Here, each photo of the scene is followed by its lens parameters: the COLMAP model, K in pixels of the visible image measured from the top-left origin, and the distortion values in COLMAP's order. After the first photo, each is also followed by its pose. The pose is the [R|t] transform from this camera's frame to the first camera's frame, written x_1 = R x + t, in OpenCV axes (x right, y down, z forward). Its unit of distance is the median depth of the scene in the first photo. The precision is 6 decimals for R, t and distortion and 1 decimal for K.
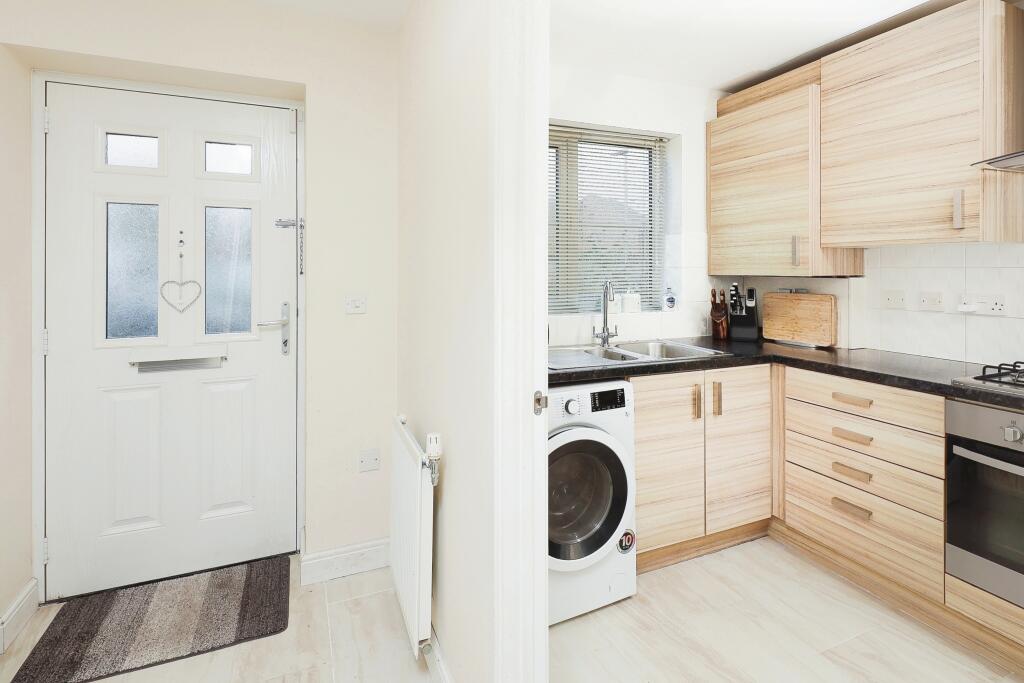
lens RADIAL K [[499.8, 0, 495.8], [0, 499.8, 265.3], [0, 0, 1]] dist [0.000012, -0.001008]
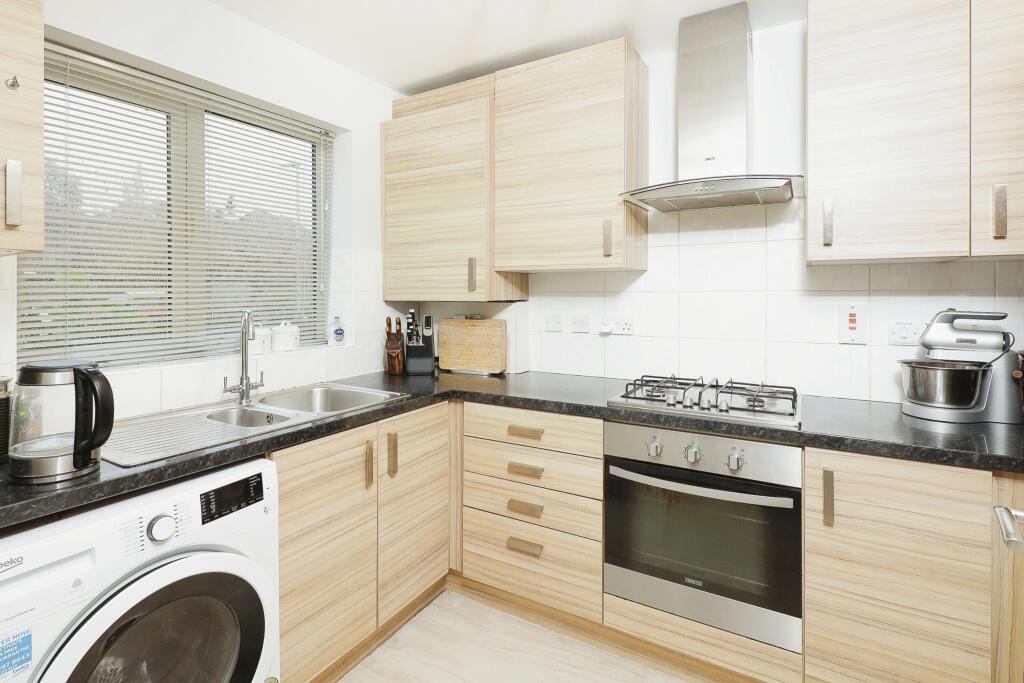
lens RADIAL K [[504.8, 0, 511.3], [0, 504.8, 289.8], [0, 0, 1]] dist [0.000460, 0.000139]
pose [[0.795695, 0.003794, 0.605686, 0.095020], [-0.003790, 0.999992, -0.001285, 0.001644], [-0.605686, -0.001273, 0.795703, 0.221683]]
